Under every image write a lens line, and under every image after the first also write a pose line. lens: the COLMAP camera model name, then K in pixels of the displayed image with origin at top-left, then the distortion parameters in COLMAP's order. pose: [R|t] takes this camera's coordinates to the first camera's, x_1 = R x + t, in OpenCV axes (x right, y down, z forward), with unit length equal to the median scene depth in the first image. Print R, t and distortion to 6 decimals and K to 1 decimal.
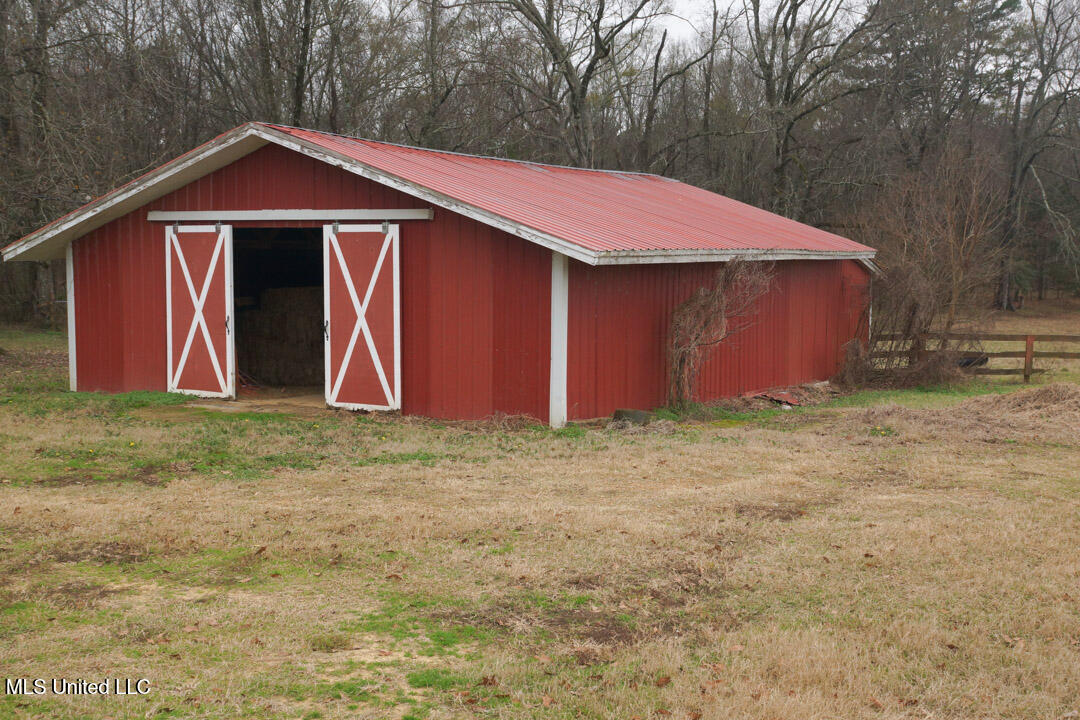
lens RADIAL K [[1339.5, 0, 540.0], [0, 1339.5, 360.0], [0, 0, 1]] dist [0.000943, -0.038374]
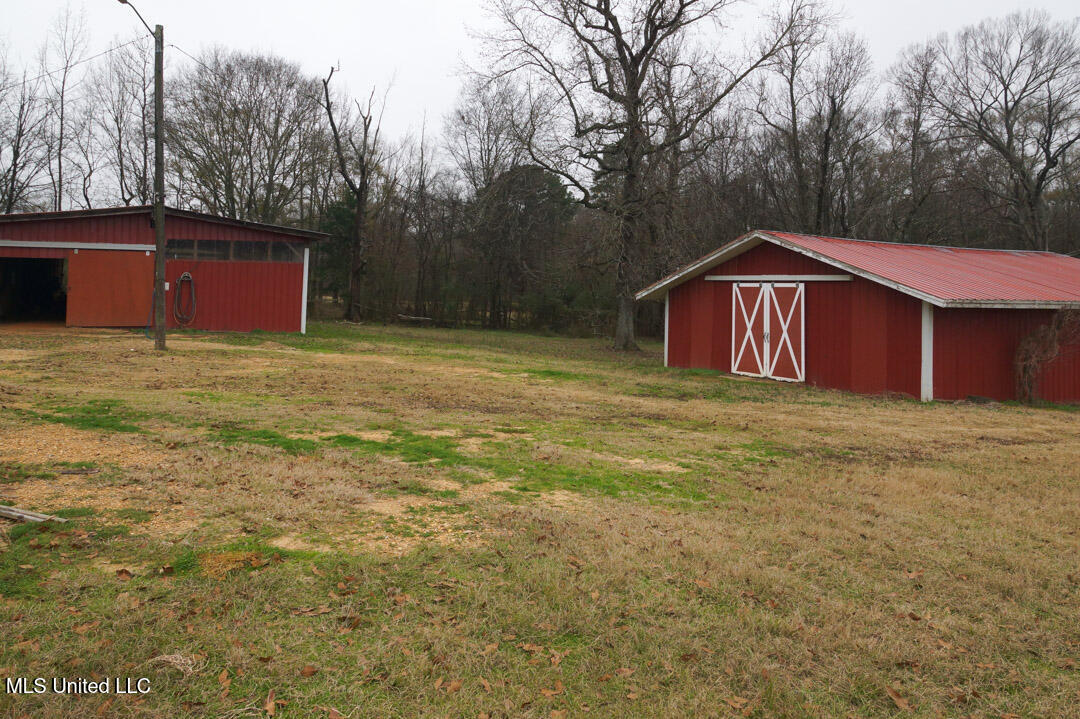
lens RADIAL K [[829.4, 0, 540.0], [0, 829.4, 359.5], [0, 0, 1]] dist [-0.002300, -0.003300]
pose [[0.870173, 0.054188, -0.489757, 0.109489], [-0.058330, 0.998274, 0.006816, 0.019572], [0.489281, 0.022637, 0.871832, -0.194774]]
